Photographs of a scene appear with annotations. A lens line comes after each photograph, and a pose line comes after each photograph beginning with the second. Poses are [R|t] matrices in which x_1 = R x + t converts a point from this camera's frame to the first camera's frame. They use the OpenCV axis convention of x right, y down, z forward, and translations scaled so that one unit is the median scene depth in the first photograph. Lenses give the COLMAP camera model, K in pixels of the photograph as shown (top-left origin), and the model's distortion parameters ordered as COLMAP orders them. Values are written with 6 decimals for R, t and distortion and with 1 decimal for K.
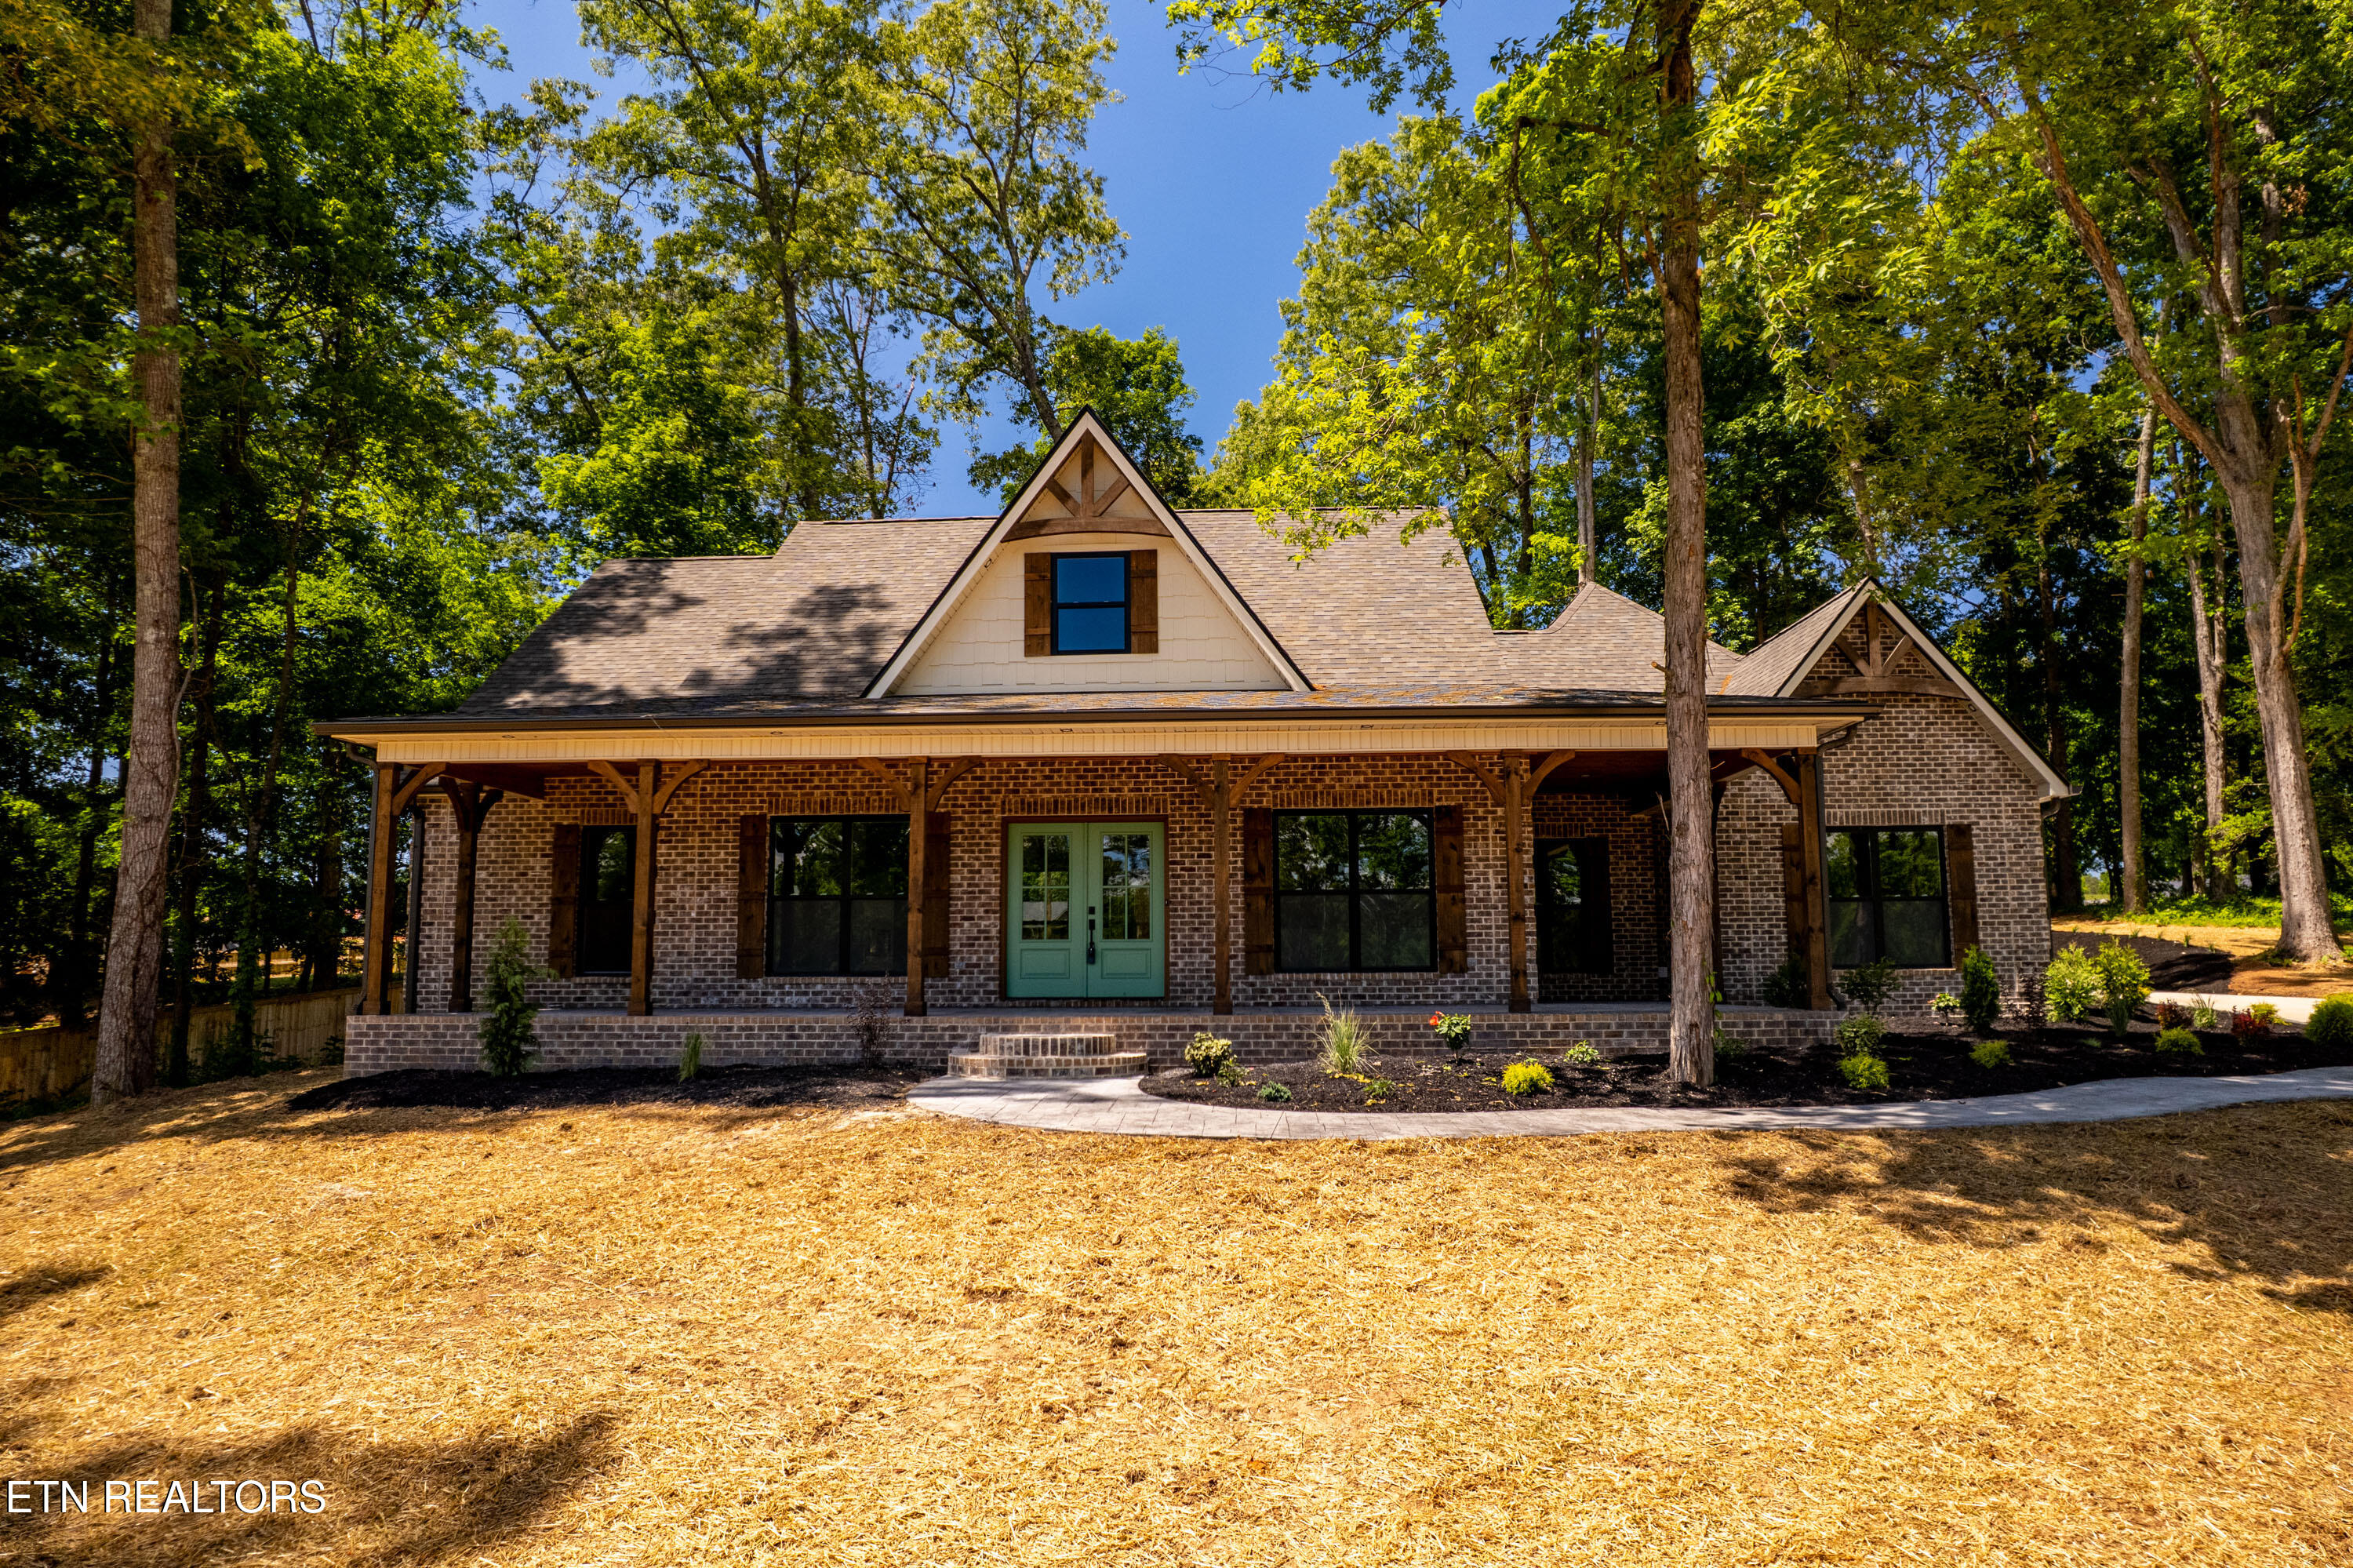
lens RADIAL K [[1505.3, 0, 1176.5], [0, 1505.3, 784.0], [0, 0, 1]] dist [-0.081041, 0.073974]
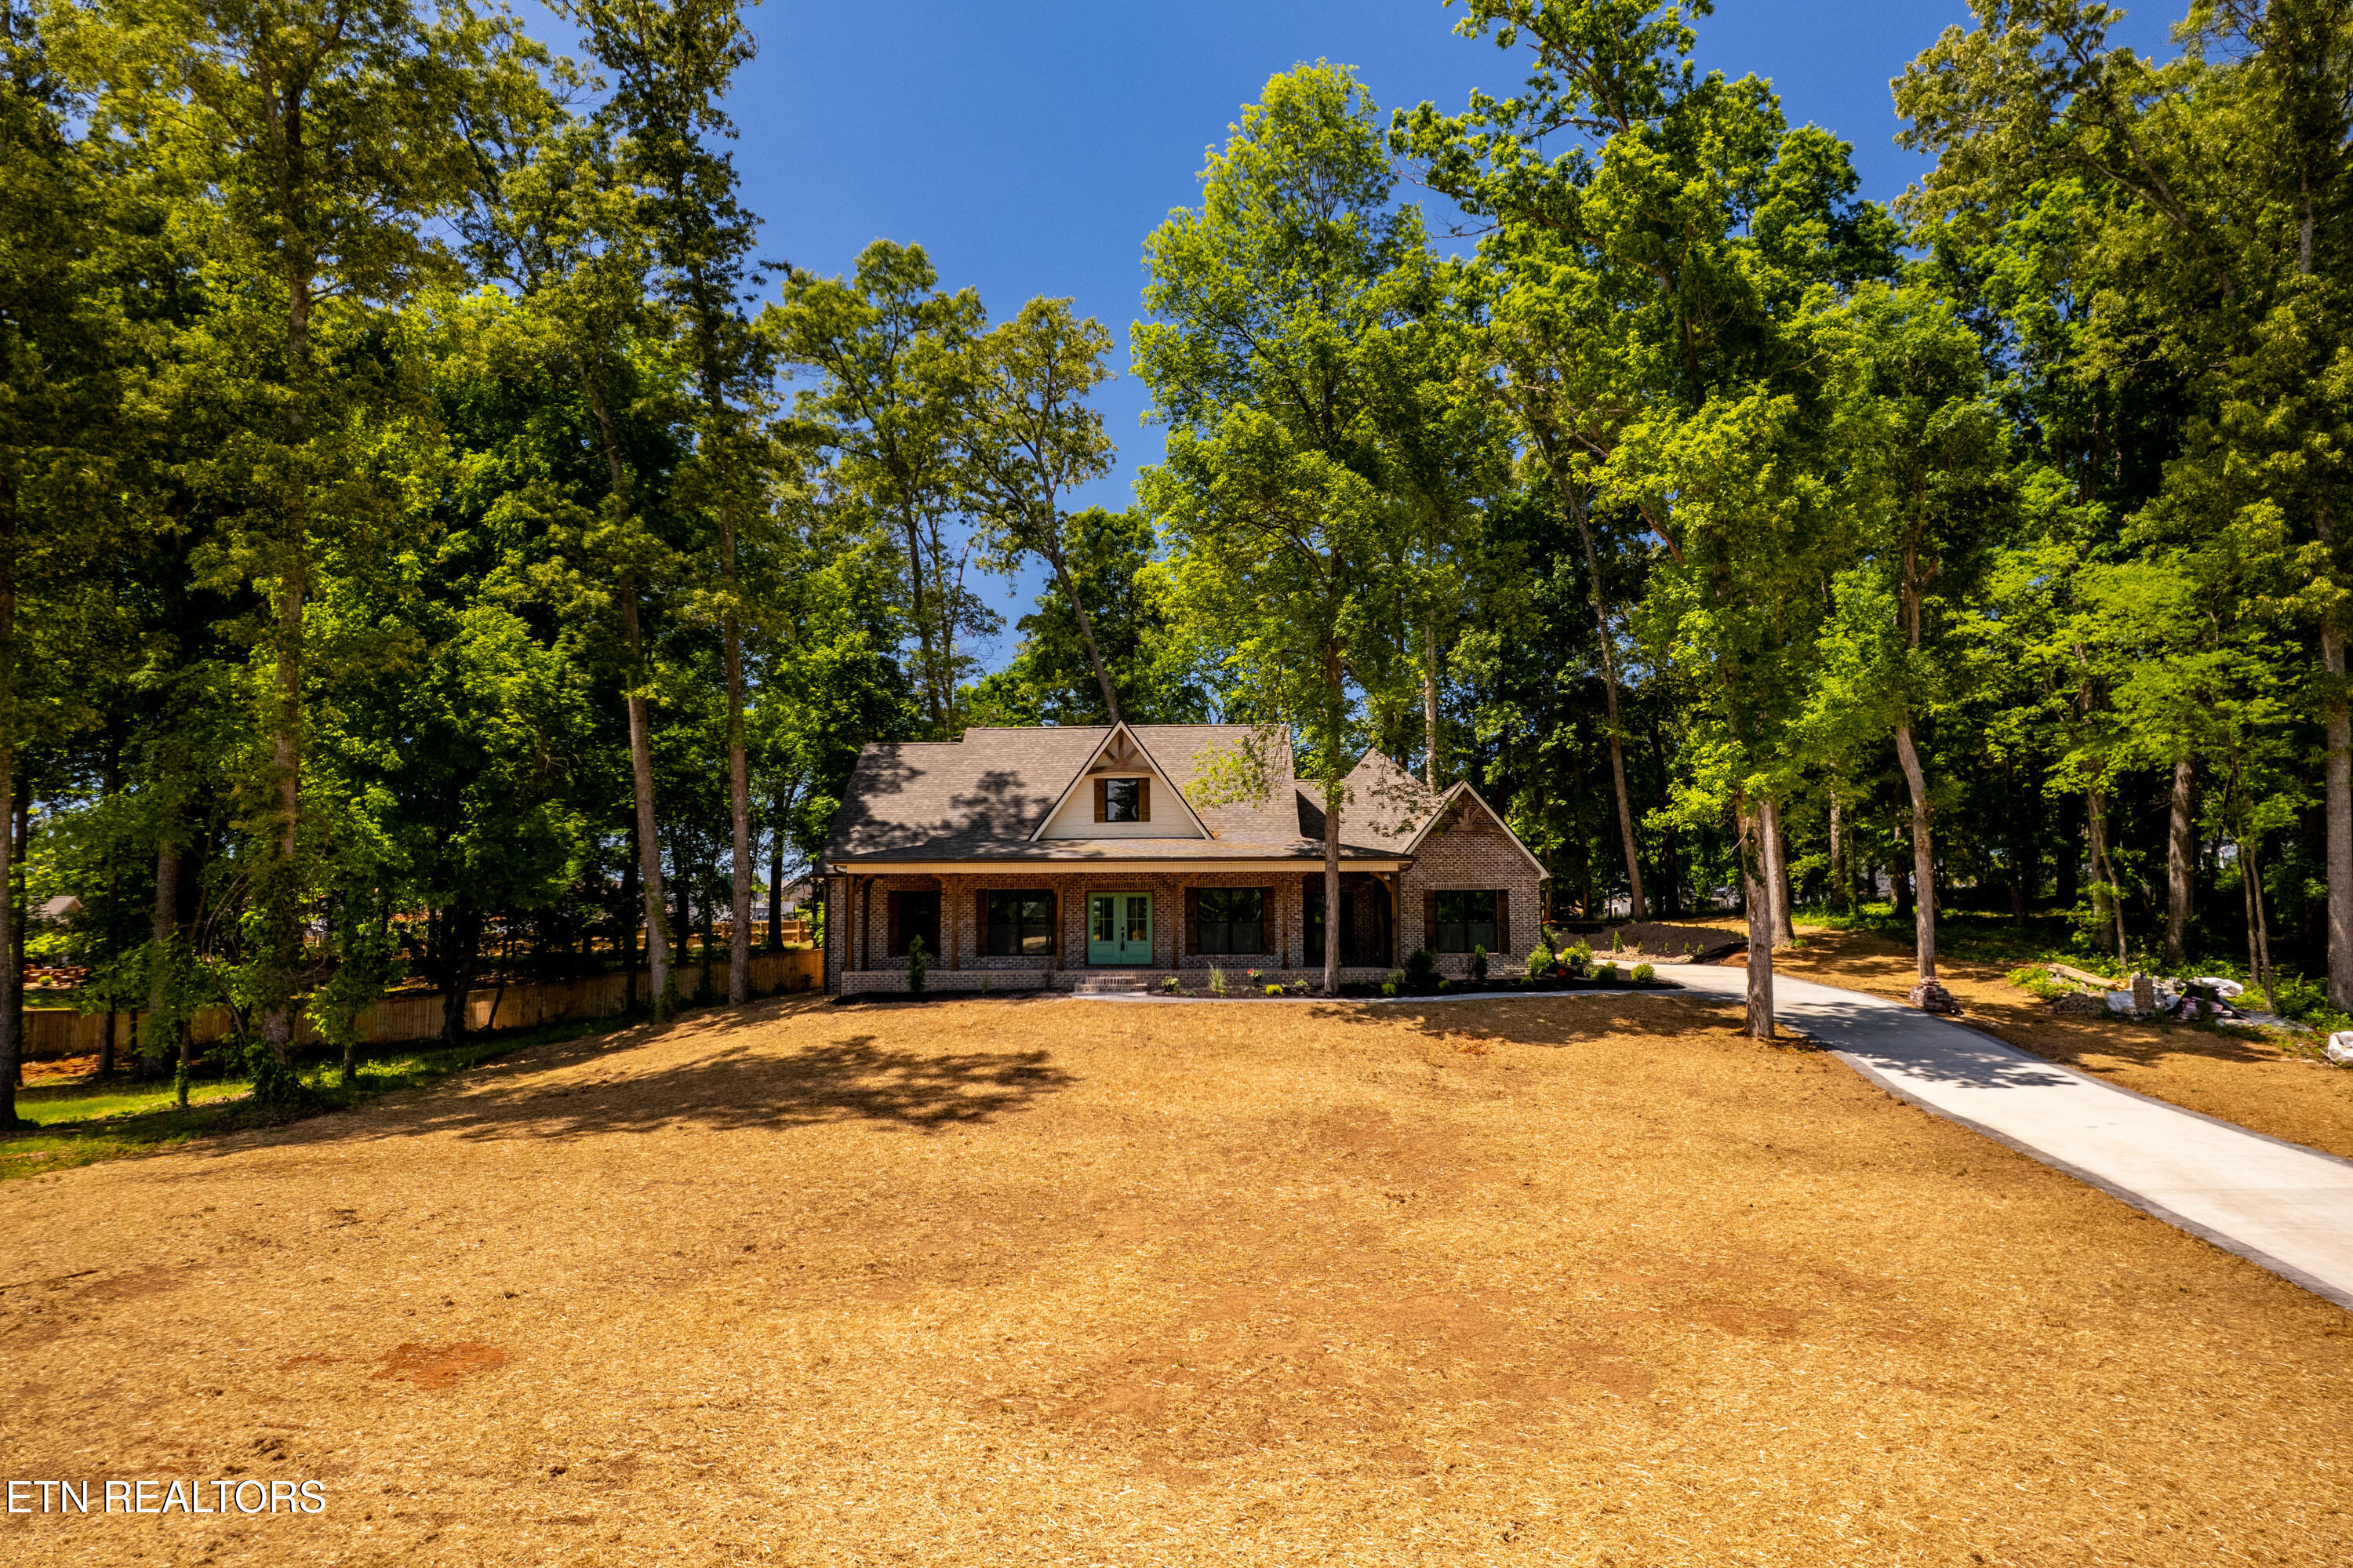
lens RADIAL K [[1509.3, 0, 1176.5], [0, 1509.3, 784.0], [0, 0, 1]] dist [-0.094700, 0.092928]
pose [[0.999726, 0.003234, 0.023197, -0.026003], [-0.003601, 0.999869, 0.015800, -0.185514], [-0.023143, -0.015879, 0.999606, -1.409192]]
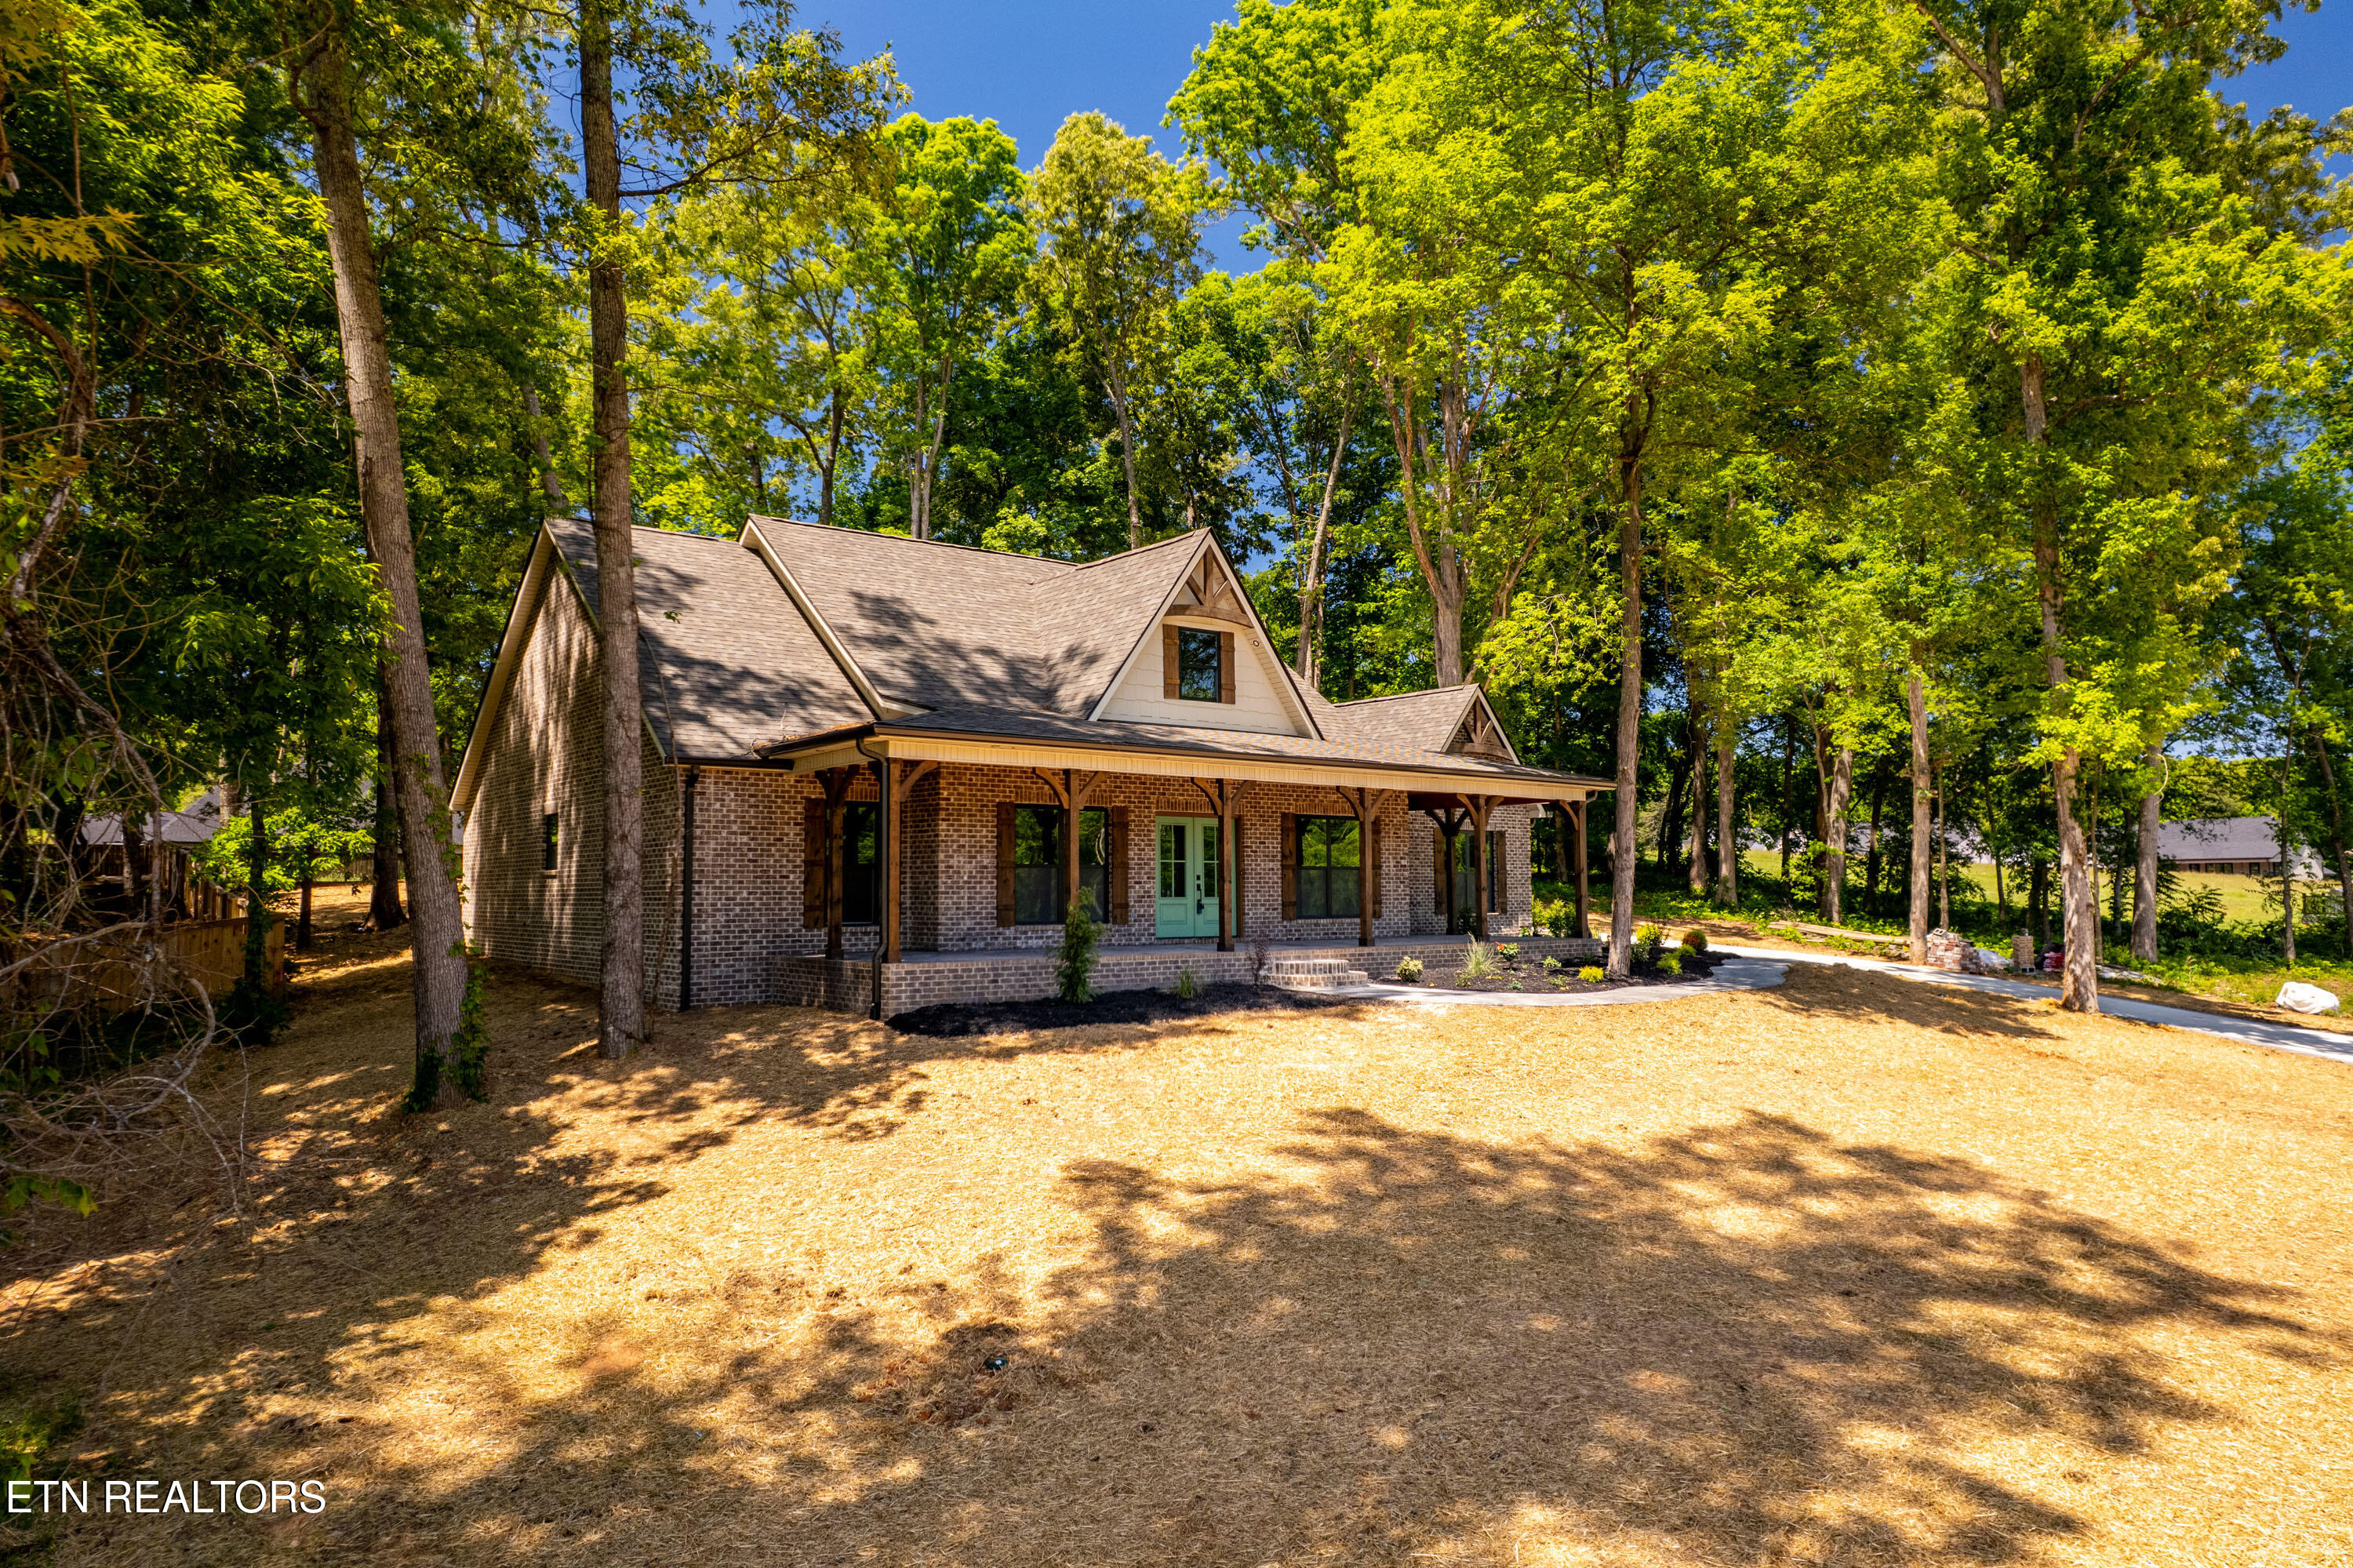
lens RADIAL K [[1505.3, 0, 1176.5], [0, 1505.3, 784.0], [0, 0, 1]] dist [-0.081041, 0.073974]
pose [[0.747302, 0.050858, 0.662536, -1.031233], [-0.083497, 0.996351, 0.017698, -0.030352], [-0.659218, -0.068546, 0.748821, -0.077965]]
